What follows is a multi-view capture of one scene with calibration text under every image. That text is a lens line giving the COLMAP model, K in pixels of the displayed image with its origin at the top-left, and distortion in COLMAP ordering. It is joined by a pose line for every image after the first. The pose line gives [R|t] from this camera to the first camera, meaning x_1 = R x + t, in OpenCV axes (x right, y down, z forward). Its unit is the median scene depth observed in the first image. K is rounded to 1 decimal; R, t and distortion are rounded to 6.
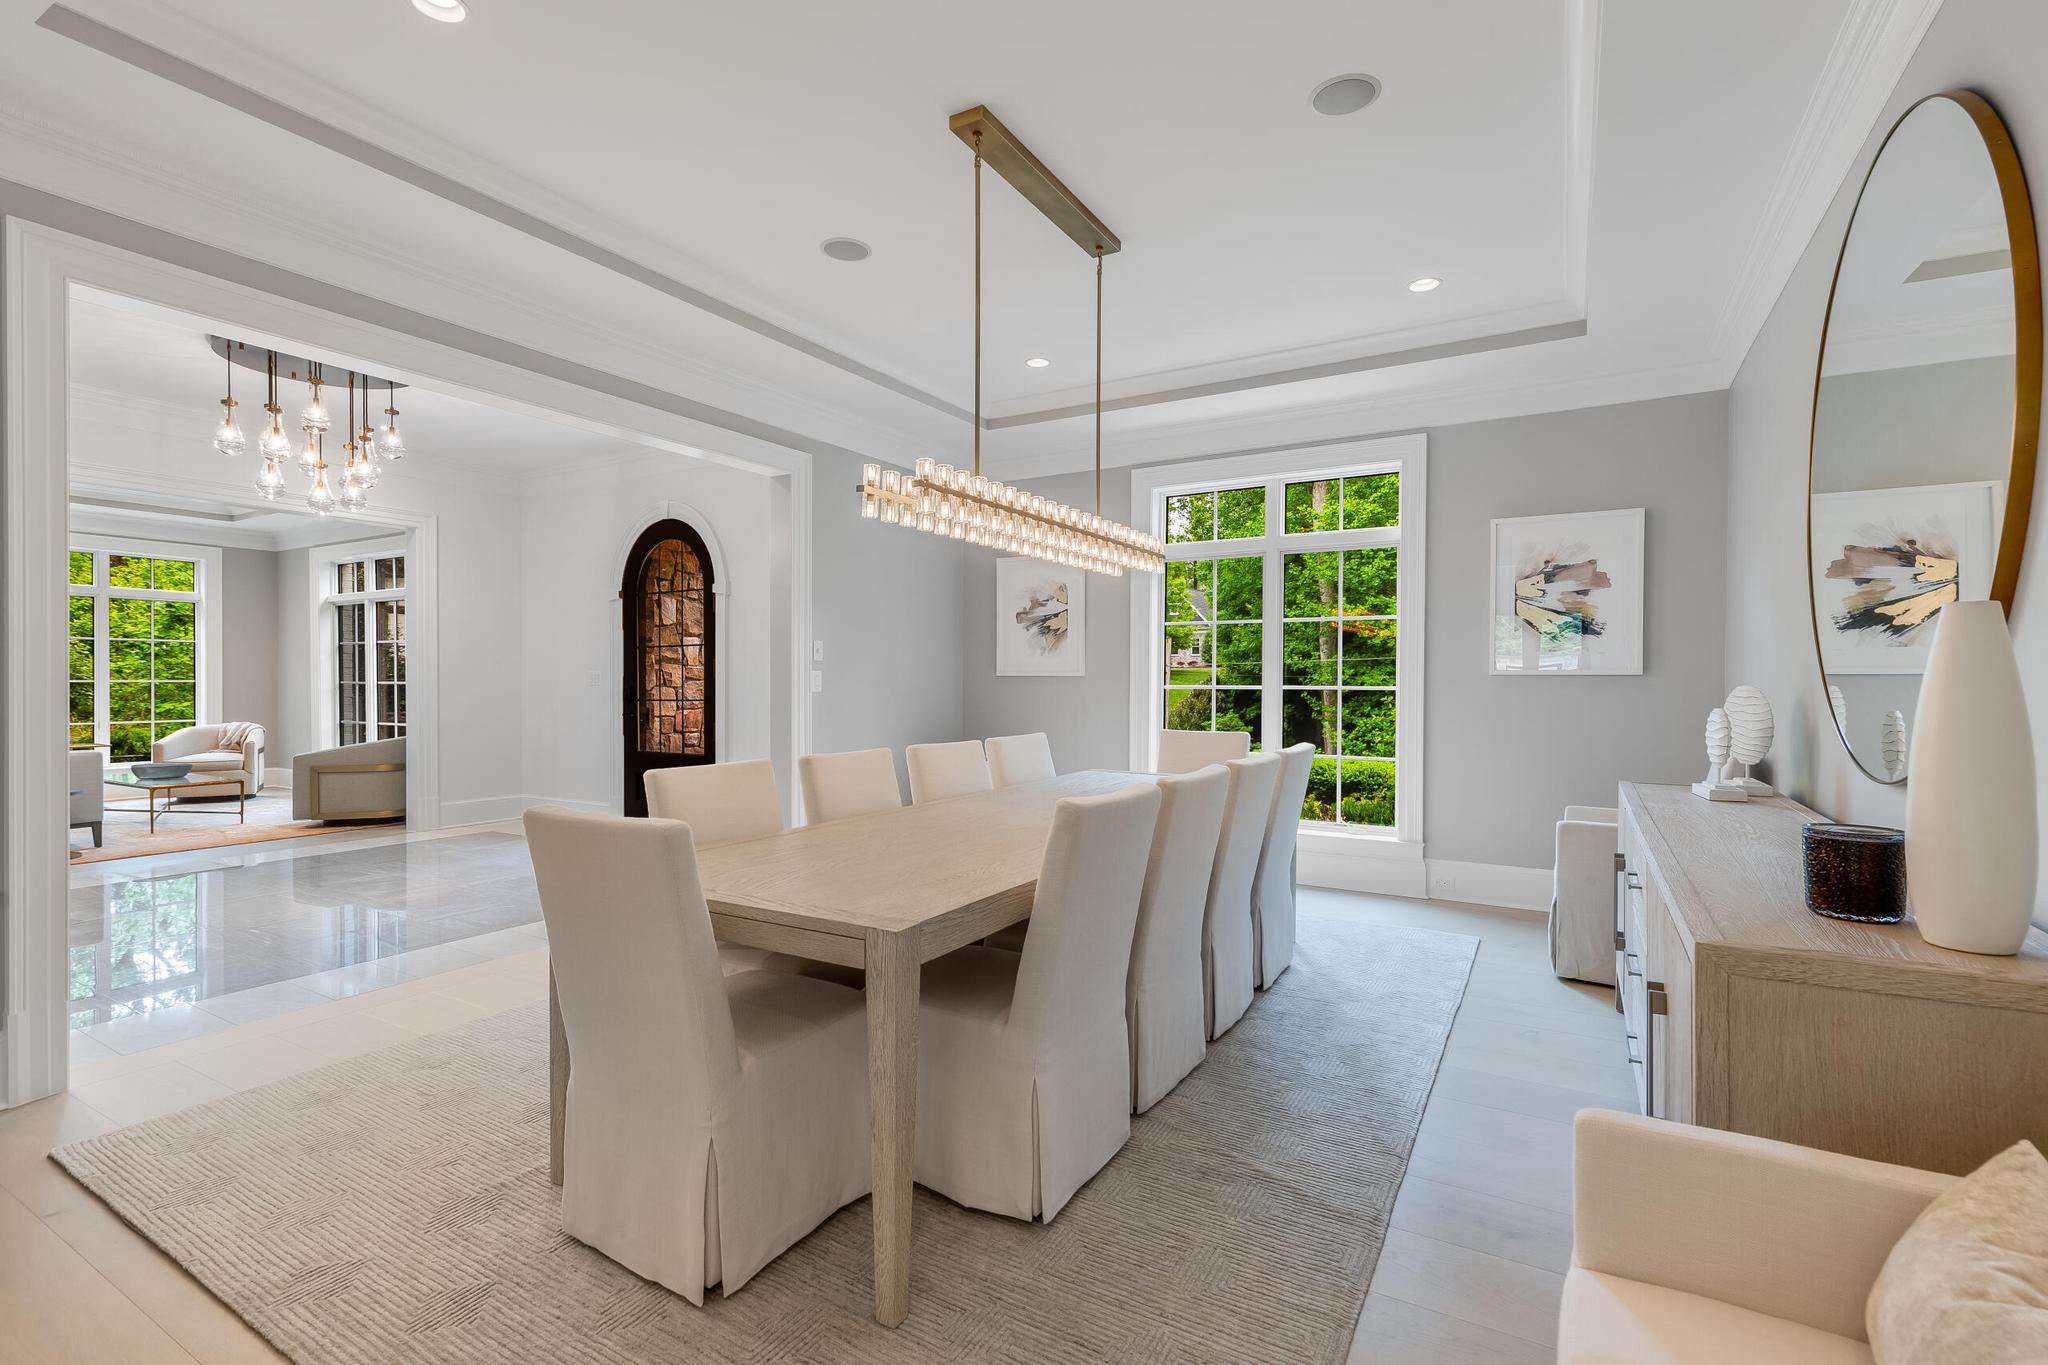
lens RADIAL K [[929.3, 0, 1013.8], [0, 929.3, 687.1], [0, 0, 1]] dist [0.009181, 0.000444]
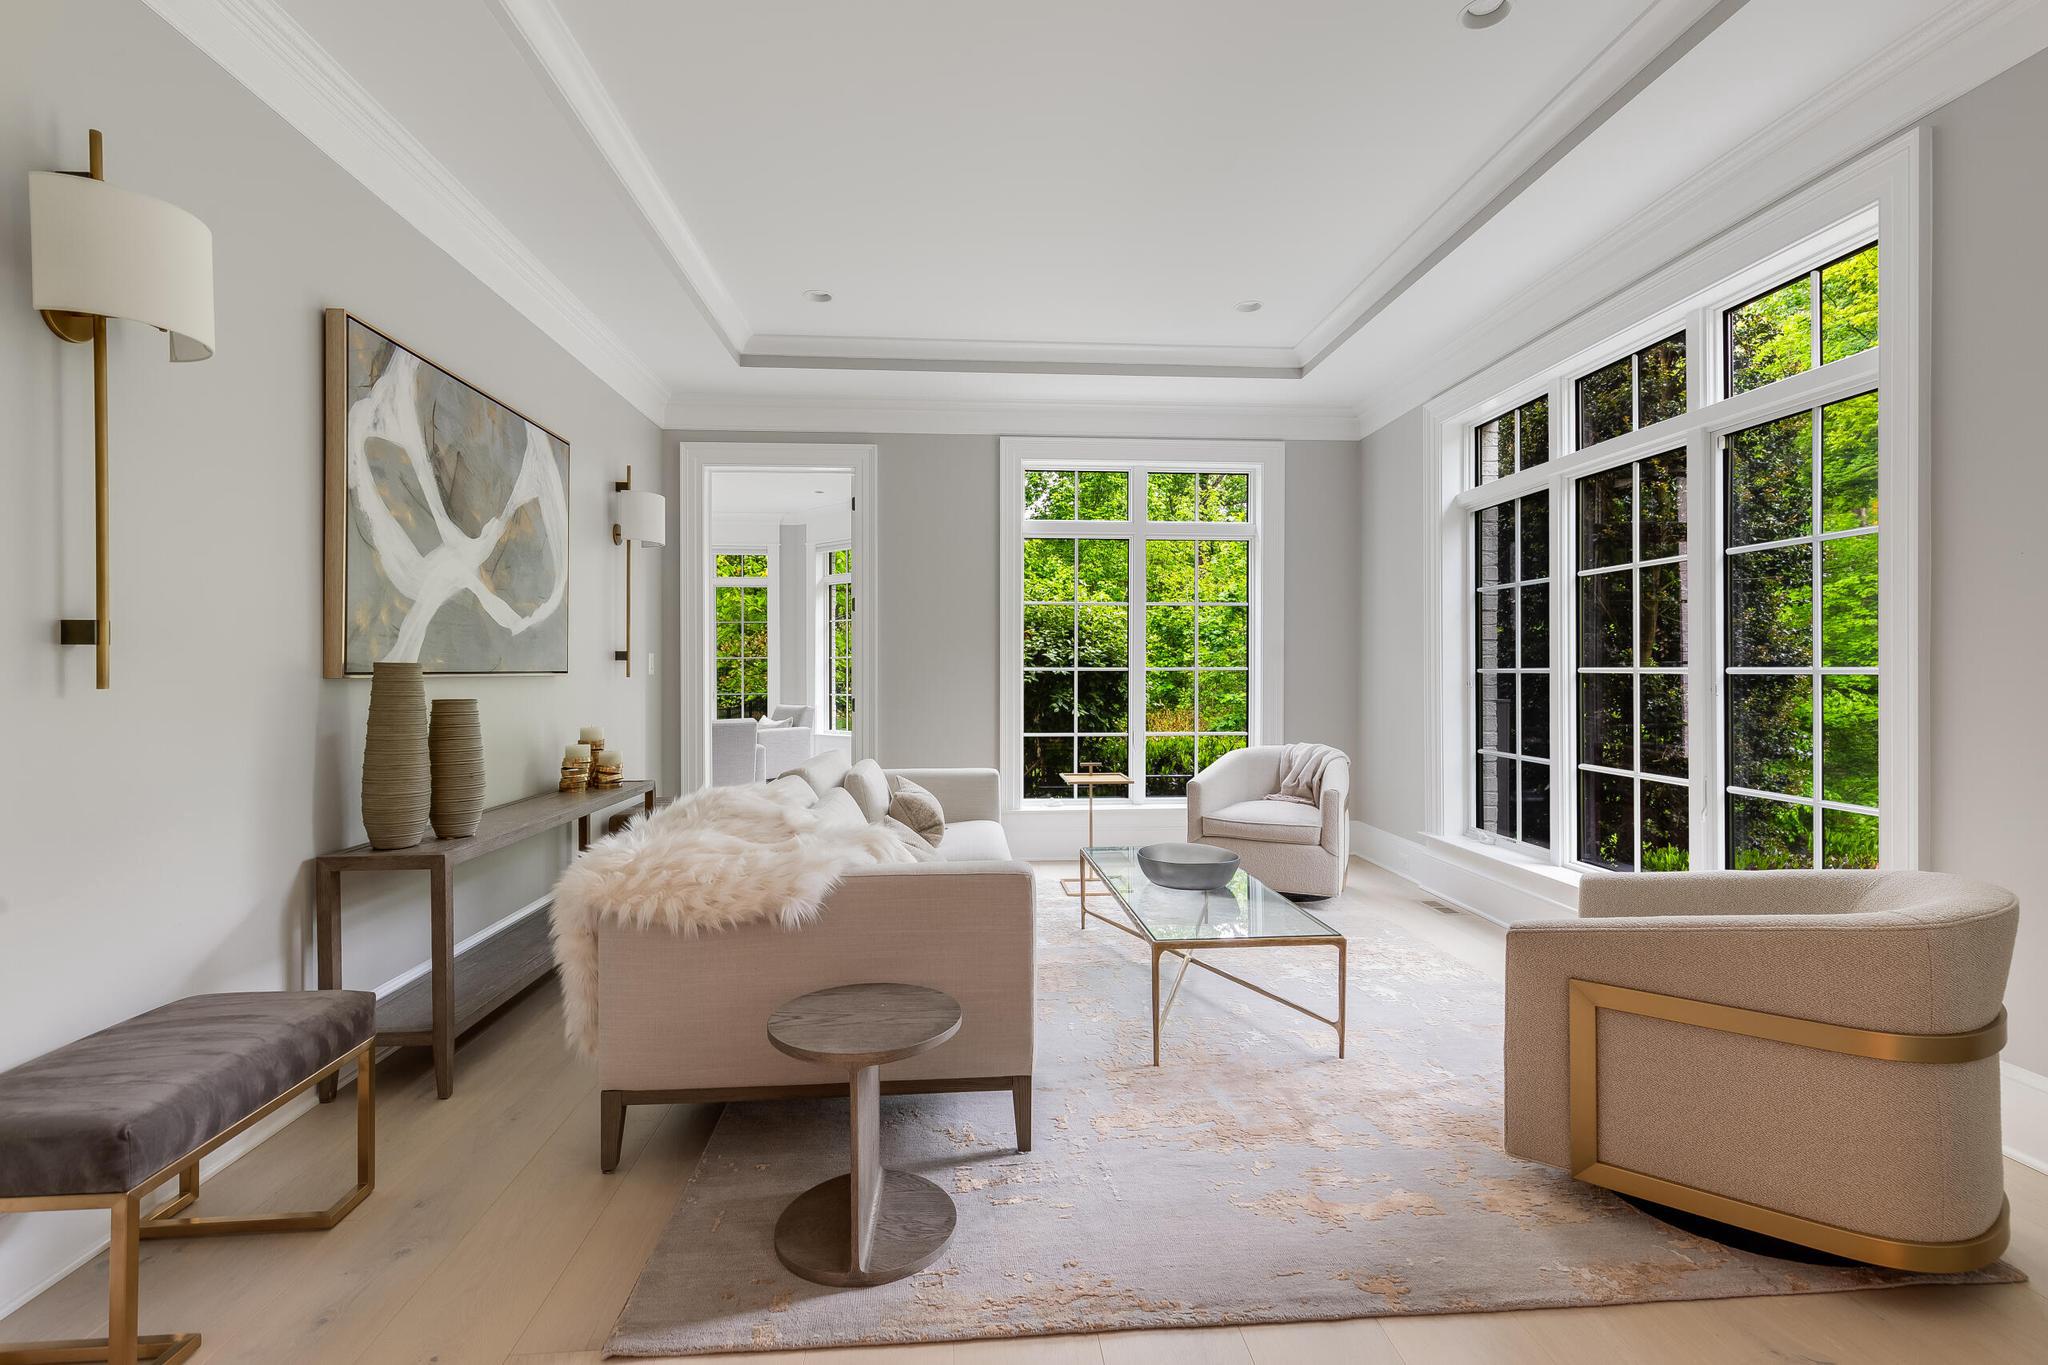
lens RADIAL K [[929.3, 0, 1016.4], [0, 929.3, 675.6], [0, 0, 1]] dist [0.009181, 0.000444]
pose [[0.568163, 0.001993, -0.822913, -0.480125], [-0.002941, 0.999996, 0.000391, -0.001976], [0.822911, 0.002198, 0.568167, 0.552110]]
